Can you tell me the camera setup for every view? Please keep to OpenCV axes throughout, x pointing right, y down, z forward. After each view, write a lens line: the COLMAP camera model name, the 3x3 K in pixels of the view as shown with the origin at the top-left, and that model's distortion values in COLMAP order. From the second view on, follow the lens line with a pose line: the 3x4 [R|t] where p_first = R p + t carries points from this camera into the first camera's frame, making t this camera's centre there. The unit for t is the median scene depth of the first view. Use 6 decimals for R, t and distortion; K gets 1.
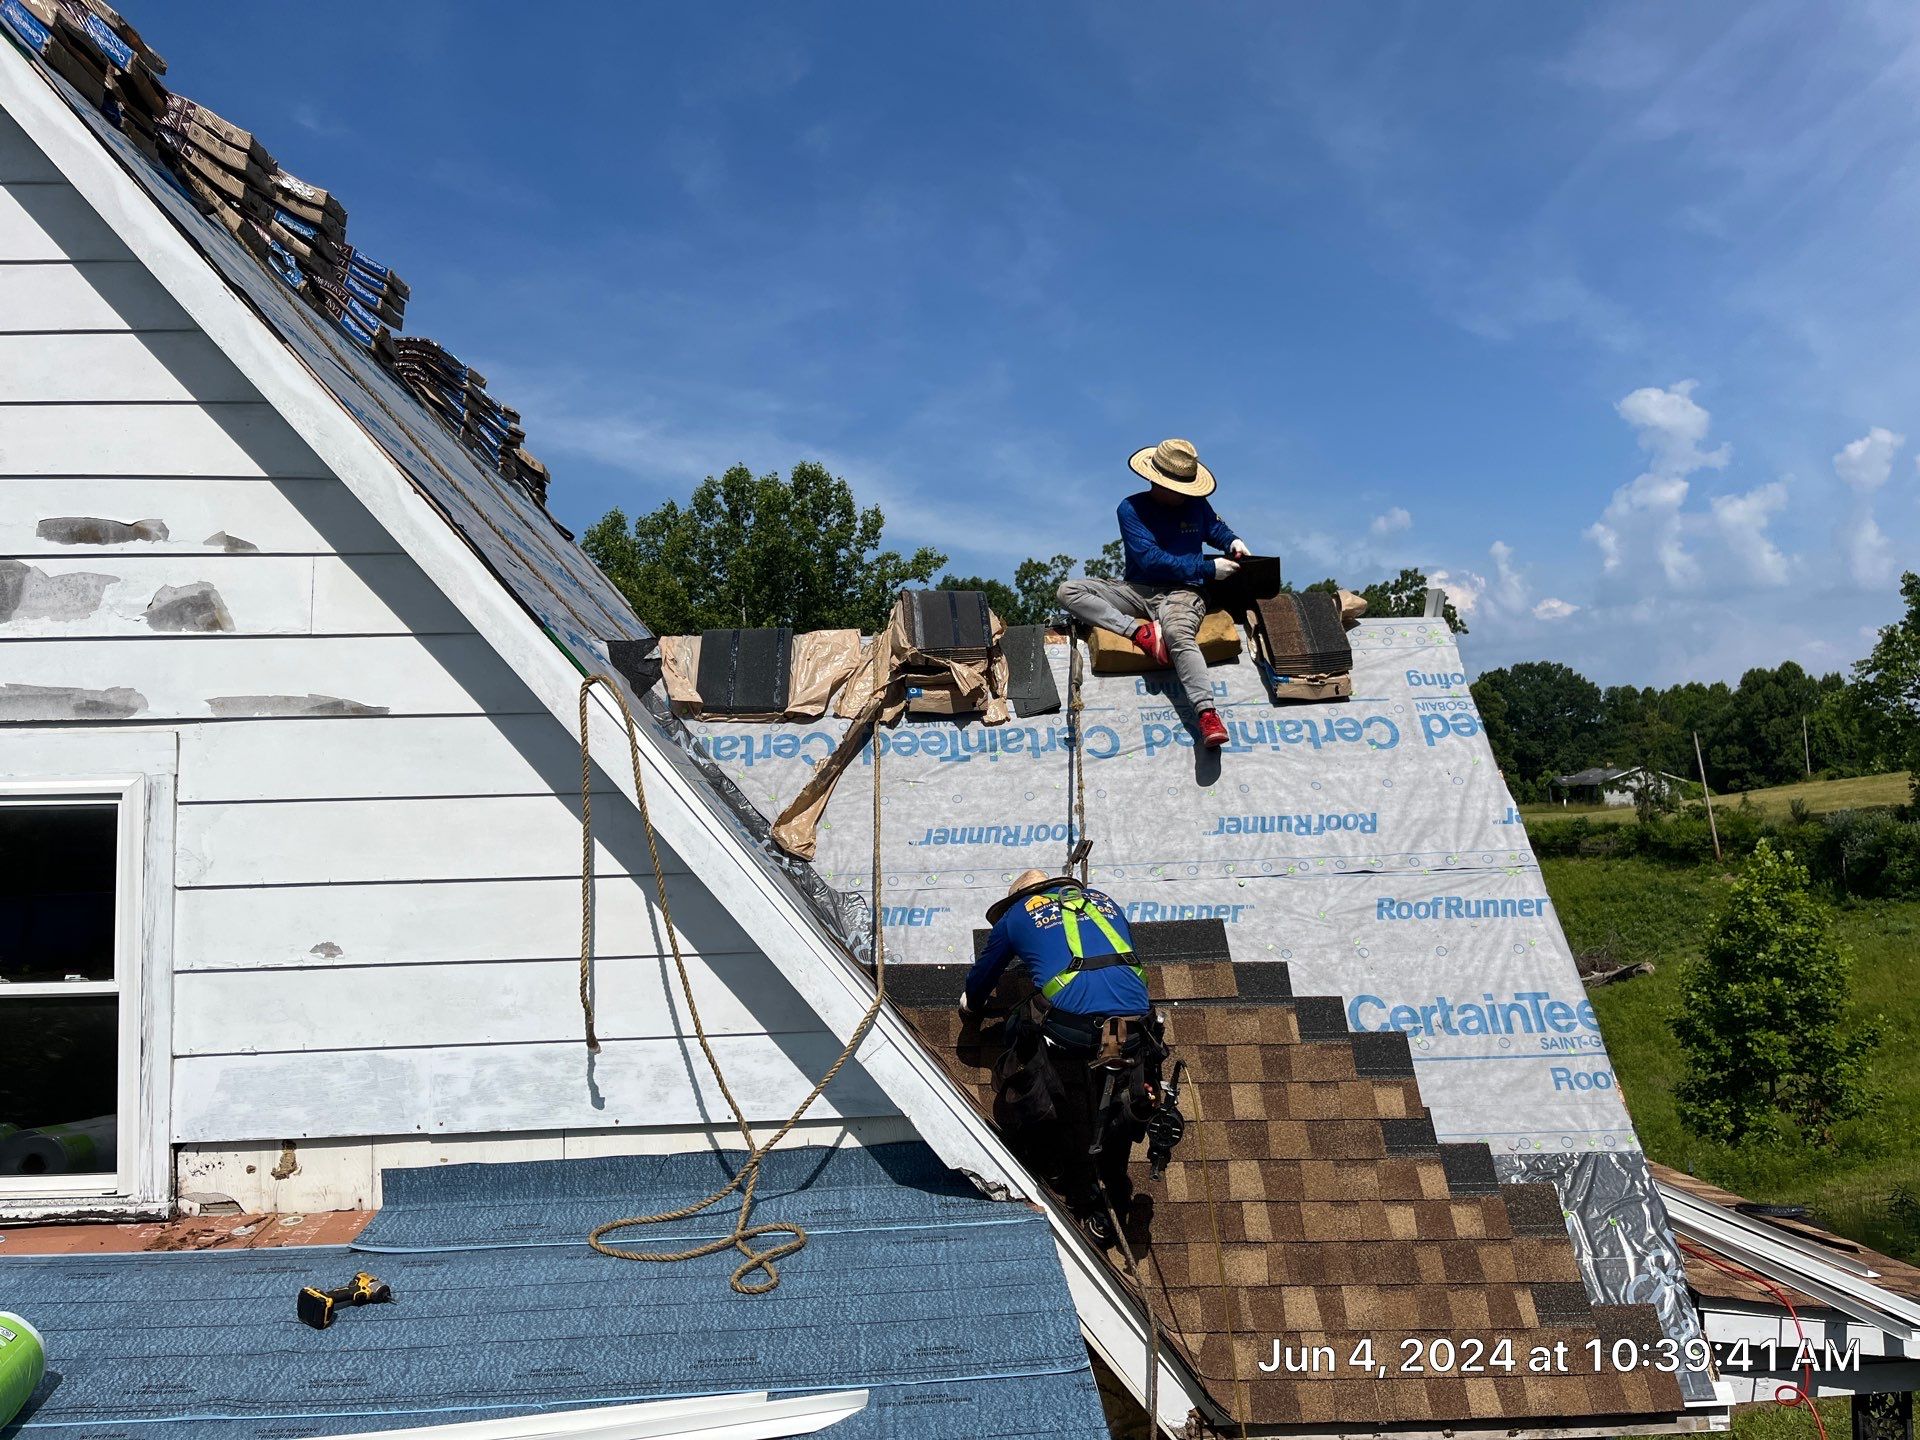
lens RADIAL K [[1489.3, 0, 1006.3], [0, 1489.3, 722.1], [0, 0, 1]] dist [0.070591, -0.121143]
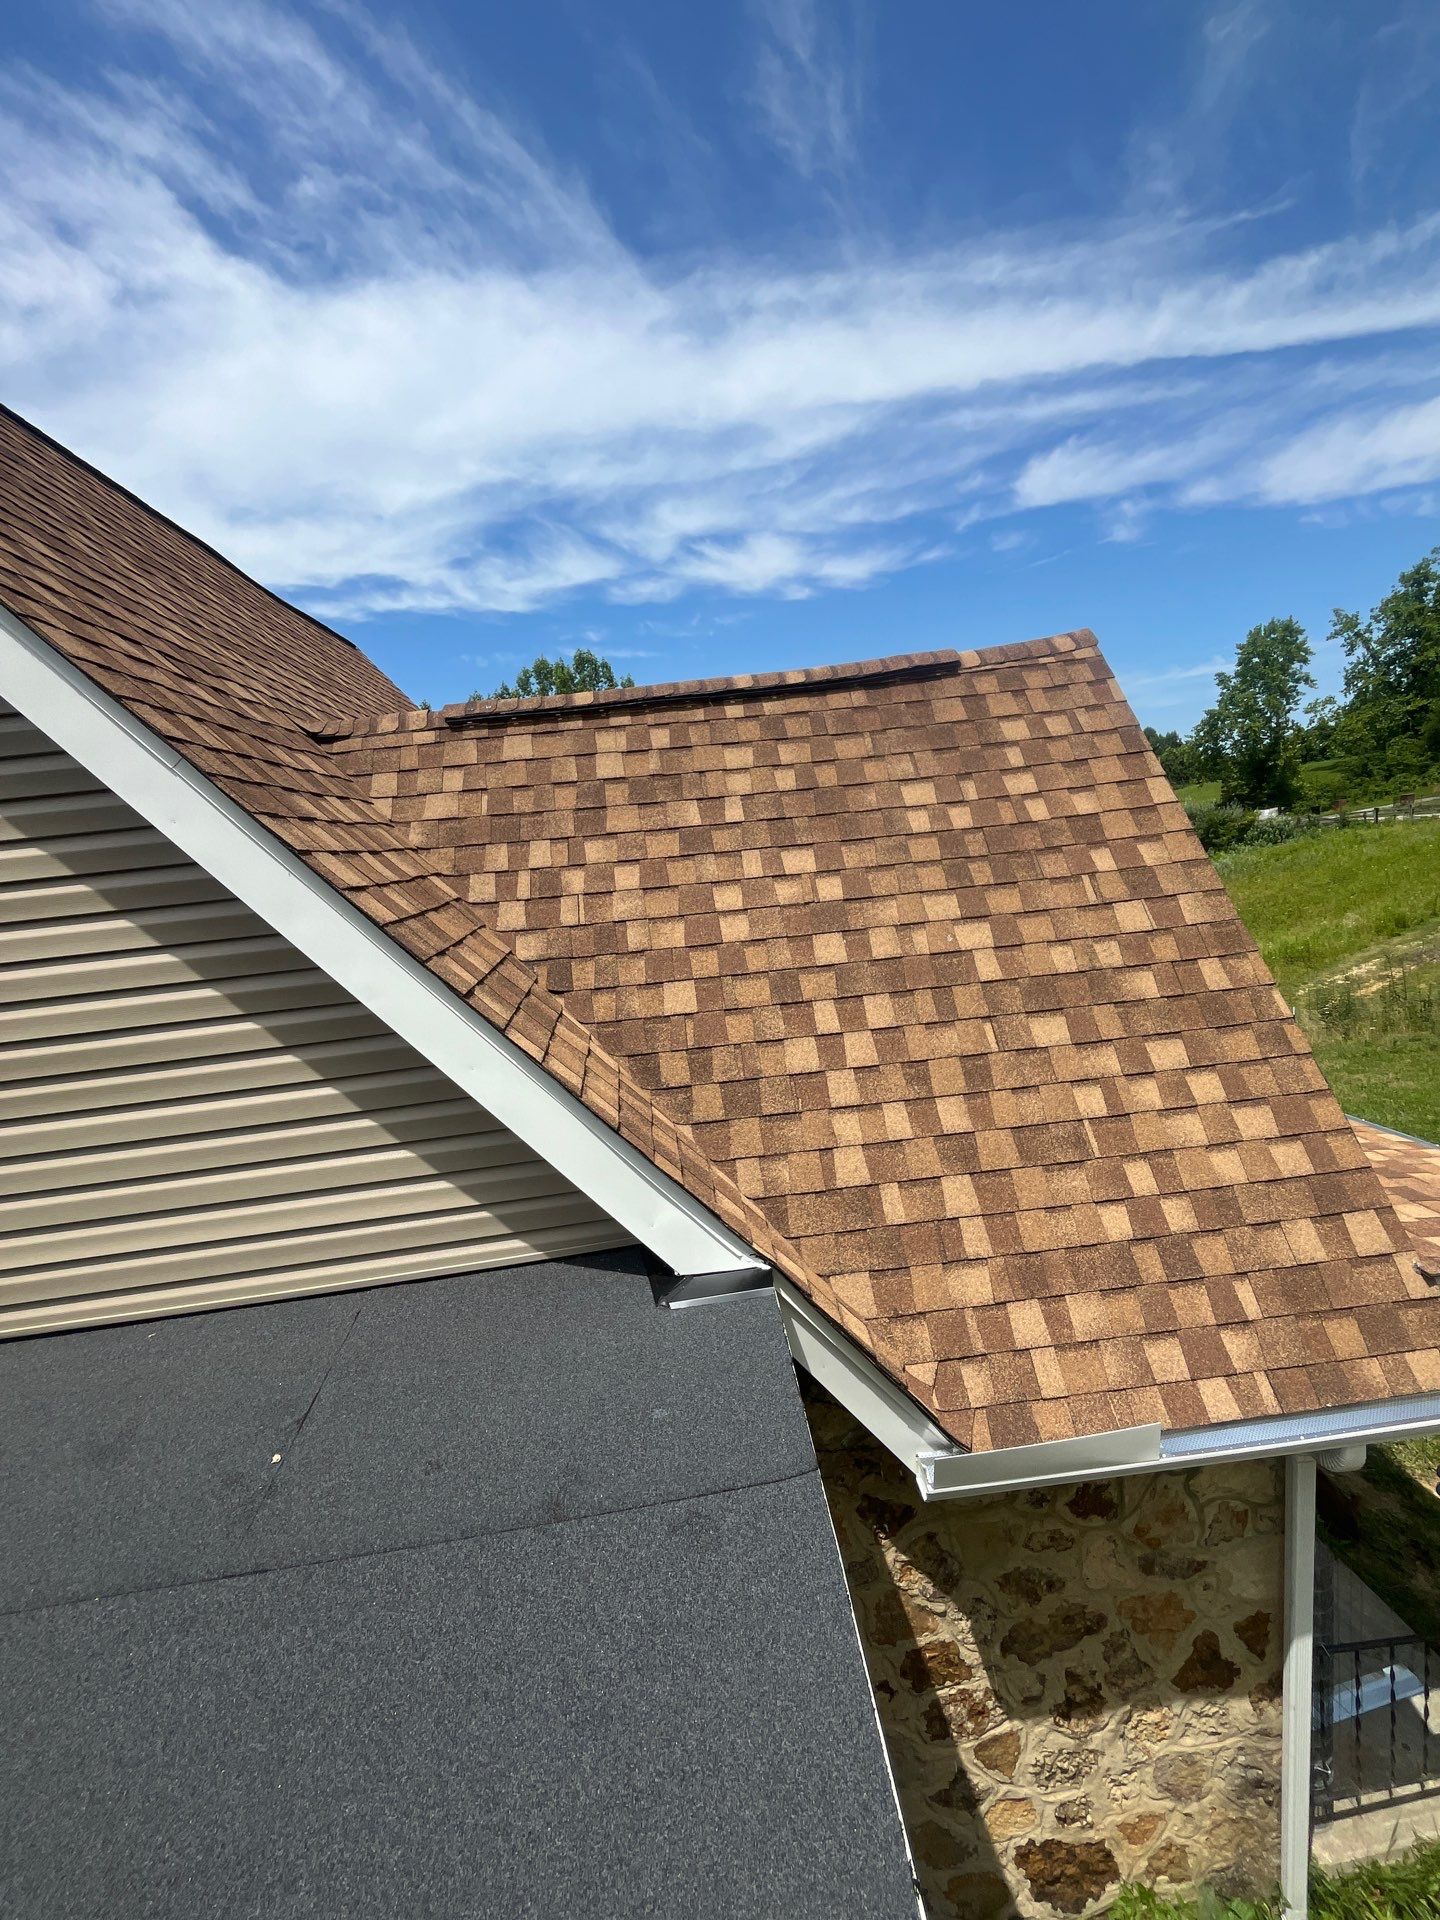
lens RADIAL K [[782.3, 0, 717.5], [0, 782.3, 973.6], [0, 0, 1]] dist [0.001106, 0.003461]
pose [[0.996203, -0.086129, -0.012686, 0.016175], [0.086831, 0.972495, 0.216132, 0.031256], [-0.006278, -0.216413, 0.976282, 0.521055]]
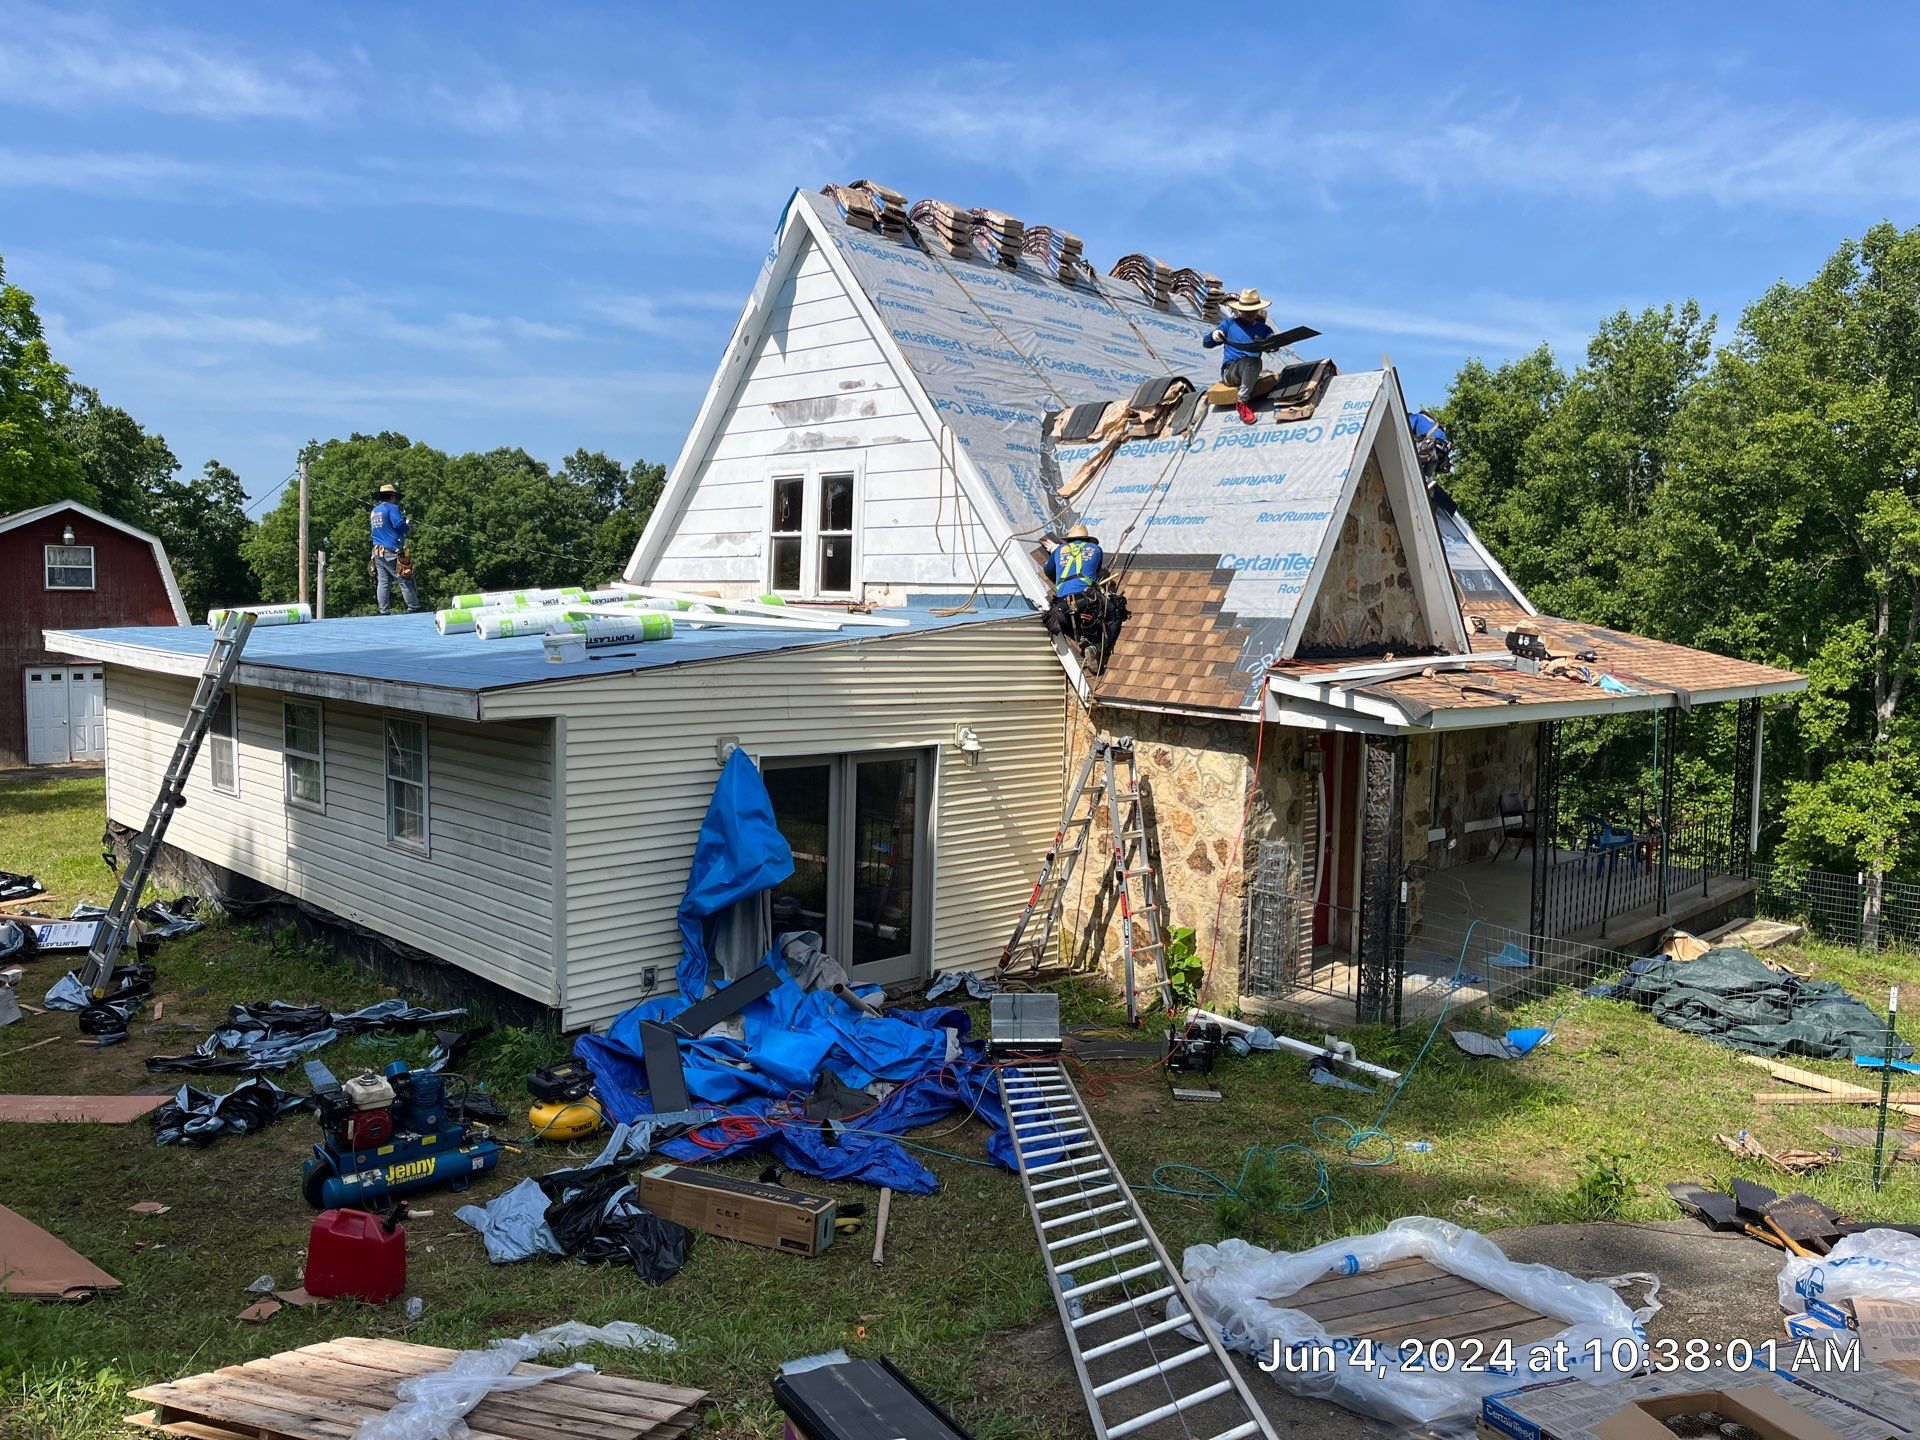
lens RADIAL K [[1501.8, 0, 960.0], [0, 1501.8, 720.0], [0, 0, 1]] dist [0.066504, -0.096778]
pose [[0.644218, 0.095132, -0.758903, 1.865929], [0.005576, 0.991624, 0.129038, 0.150207], [0.764822, -0.087360, 0.638291, -0.825698]]
